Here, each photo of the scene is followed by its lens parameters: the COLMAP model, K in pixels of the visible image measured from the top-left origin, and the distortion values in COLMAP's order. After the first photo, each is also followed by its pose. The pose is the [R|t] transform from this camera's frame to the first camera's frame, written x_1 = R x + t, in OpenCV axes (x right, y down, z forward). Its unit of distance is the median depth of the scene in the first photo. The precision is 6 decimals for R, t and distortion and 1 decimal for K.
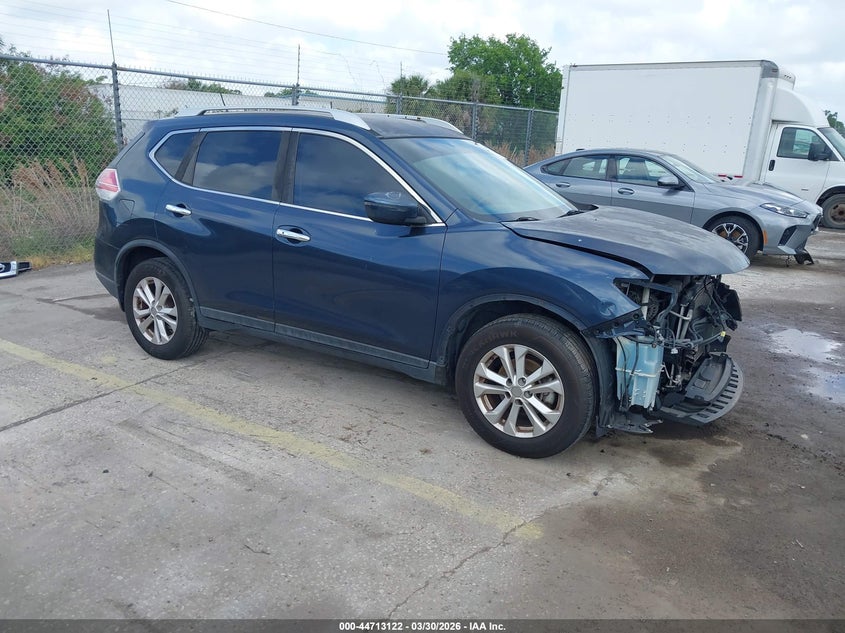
lens RADIAL K [[676.4, 0, 422.5], [0, 676.4, 316.5], [0, 0, 1]] dist [-0.001577, 0.009355]
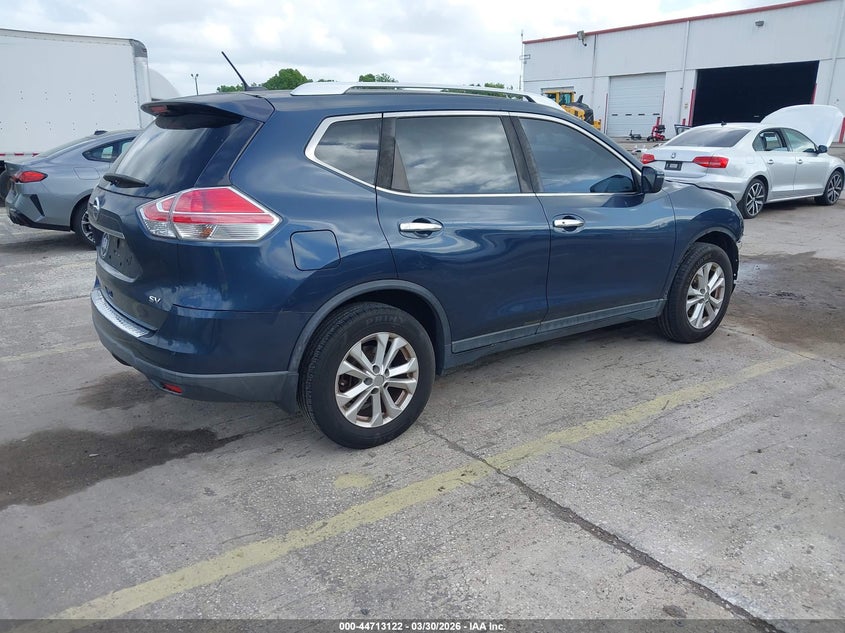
lens RADIAL K [[665.1, 0, 422.5], [0, 665.1, 316.5], [0, 0, 1]] dist [0.000456, -0.006994]
pose [[0.380860, -0.278162, 0.881800, -1.062117], [0.243790, 0.950140, 0.194424, -0.211964], [-0.891915, 0.140926, 0.429684, 0.730442]]
